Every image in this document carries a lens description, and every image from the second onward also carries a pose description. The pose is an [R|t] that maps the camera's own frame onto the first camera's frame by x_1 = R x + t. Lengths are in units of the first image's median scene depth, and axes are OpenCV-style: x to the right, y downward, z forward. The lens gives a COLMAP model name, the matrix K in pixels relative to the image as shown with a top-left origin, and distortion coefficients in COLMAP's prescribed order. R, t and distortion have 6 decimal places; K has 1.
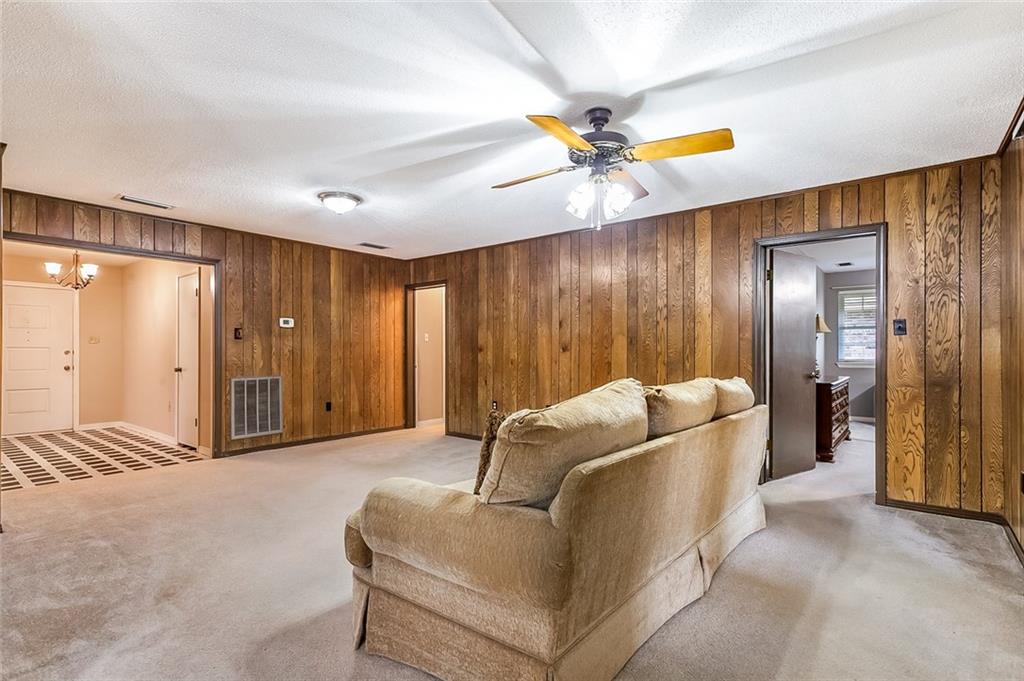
lens RADIAL K [[503.9, 0, 512.0], [0, 503.9, 346.4], [0, 0, 1]] dist [0.001604, -0.001779]
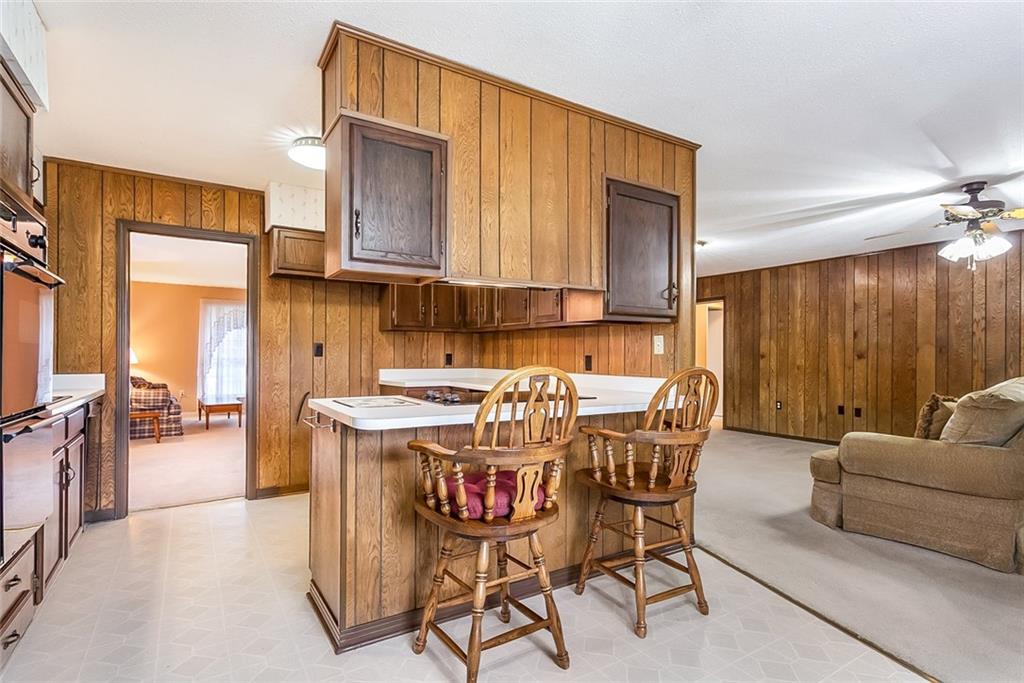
lens RADIAL K [[503.9, 0, 509.1], [0, 503.9, 354.2], [0, 0, 1]] dist [0.001604, -0.001779]
pose [[0.943541, 0.005381, -0.331212, -0.249417], [-0.004610, 0.999985, 0.003114, 0.000196], [0.331224, -0.001411, 0.943551, -0.312809]]
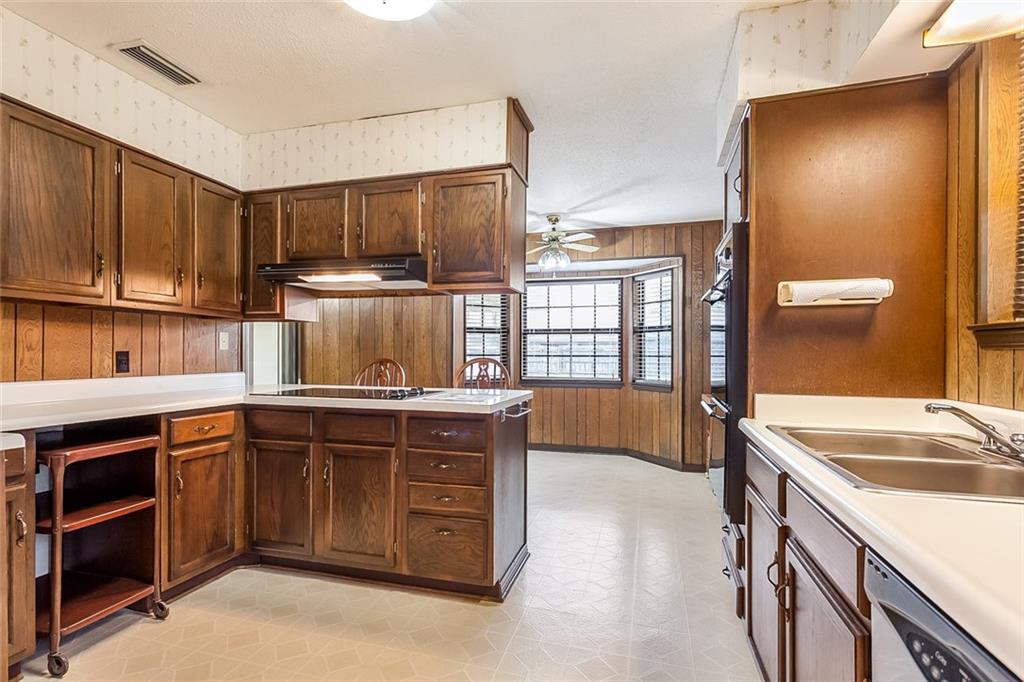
lens RADIAL K [[503.9, 0, 511.3], [0, 503.9, 347.7], [0, 0, 1]] dist [0.001604, -0.001779]
pose [[-0.396496, 0.009716, 0.917985, -2.191980], [-0.001563, 0.999935, -0.011258, 0.012926], [-0.918035, -0.005898, -0.396456, 1.096117]]
